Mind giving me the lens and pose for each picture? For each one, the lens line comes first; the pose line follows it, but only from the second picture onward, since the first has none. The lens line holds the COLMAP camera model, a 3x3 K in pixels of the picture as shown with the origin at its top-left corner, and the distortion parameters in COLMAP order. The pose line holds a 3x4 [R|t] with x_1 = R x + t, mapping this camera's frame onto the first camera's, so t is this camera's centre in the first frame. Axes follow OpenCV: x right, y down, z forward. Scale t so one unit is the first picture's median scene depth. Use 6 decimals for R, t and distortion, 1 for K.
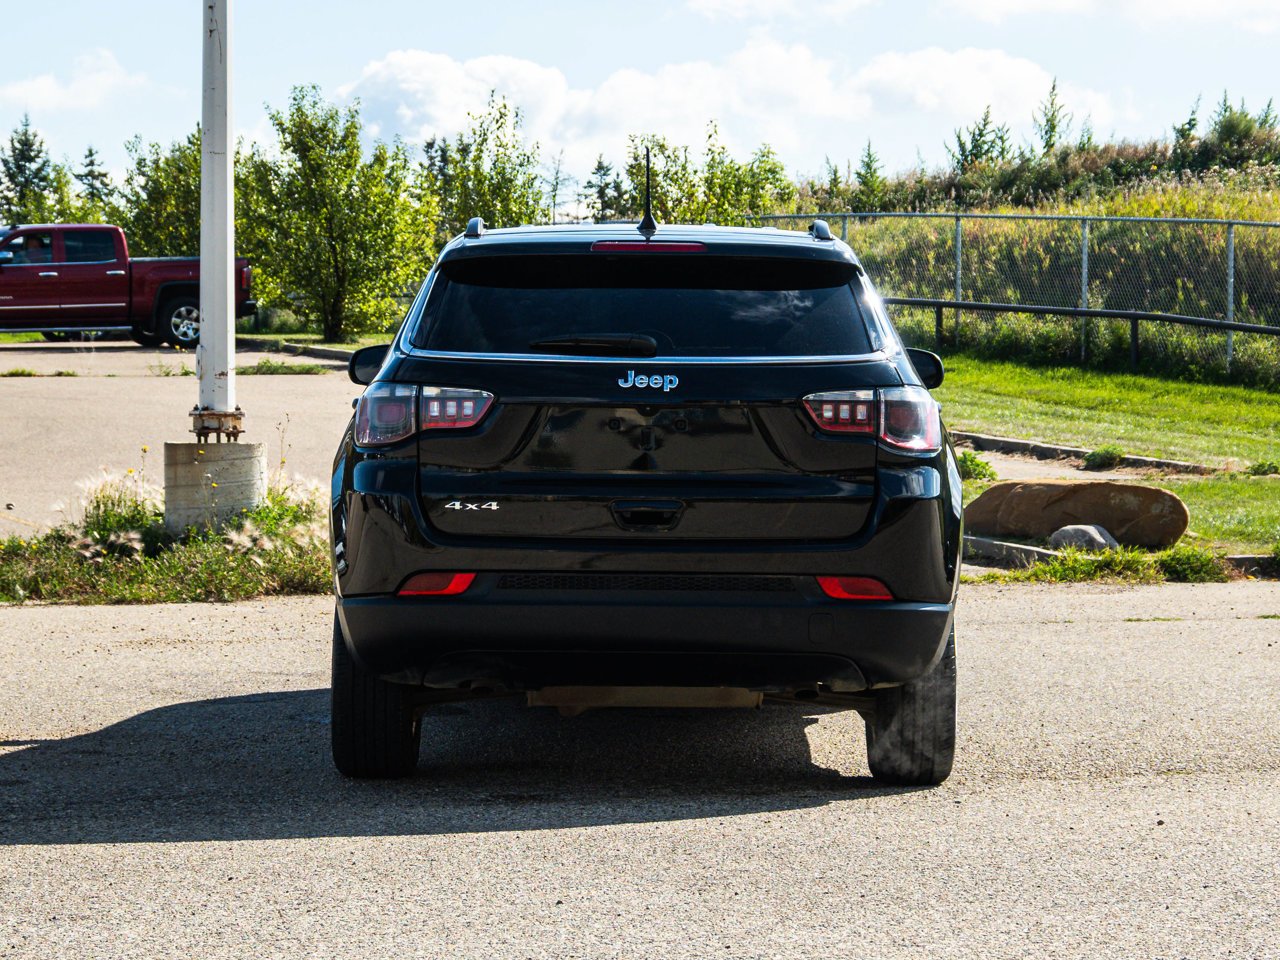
lens RADIAL K [[3807.2, 0, 640.0], [0, 3807.2, 480.0], [0, 0, 1]] dist [0.056739, 0.355817]
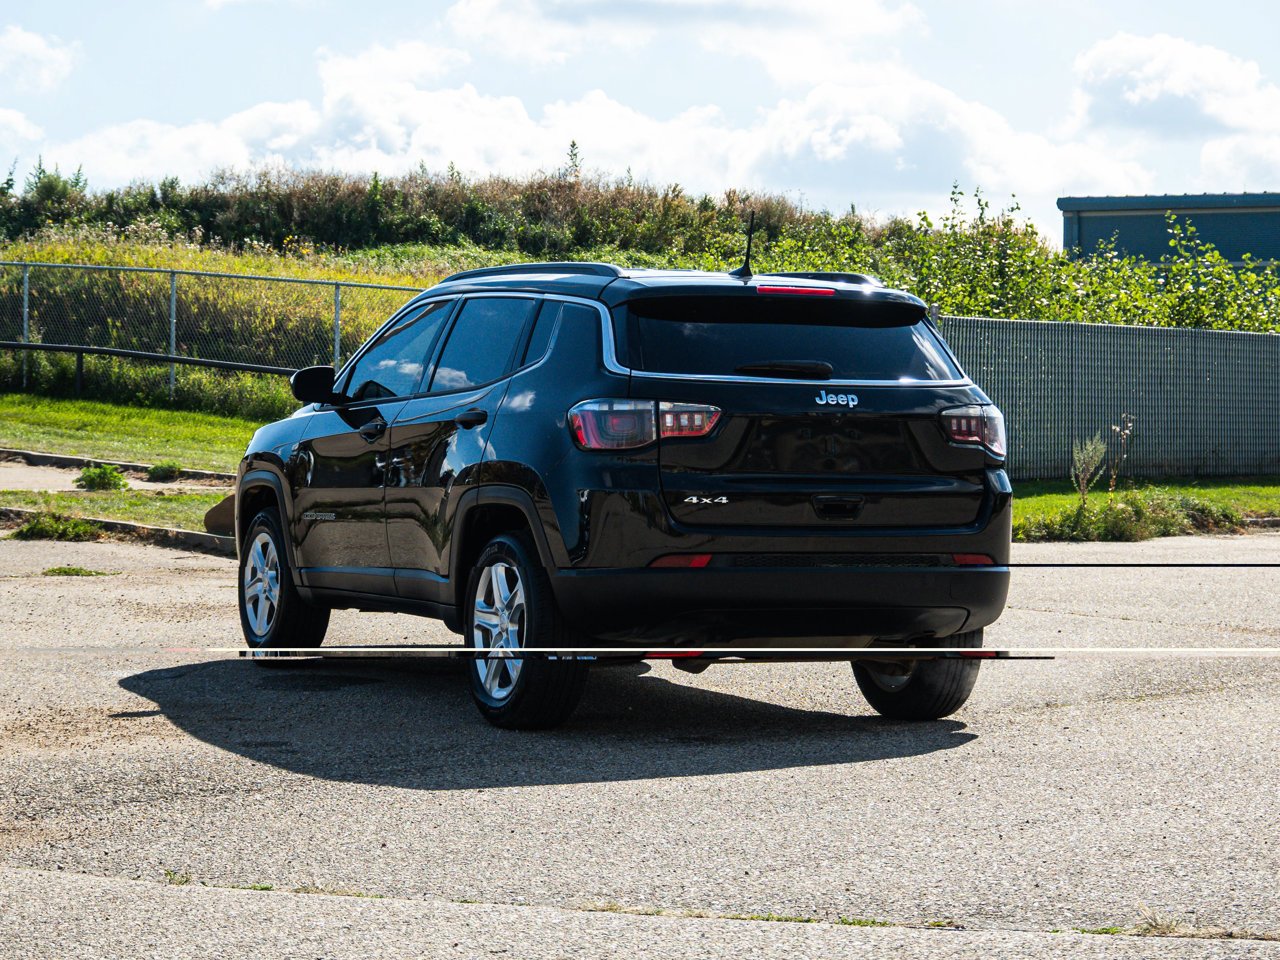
lens RADIAL K [[3338.5, 0, 640.0], [0, 3338.5, 480.0], [0, 0, 1]] dist [-0.110187, 0.776789]
pose [[0.907996, -0.000959, 0.418977, -0.173411], [0.002998, 0.999987, -0.004209, 0.001642], [-0.418967, 0.005078, 0.907987, 0.012524]]
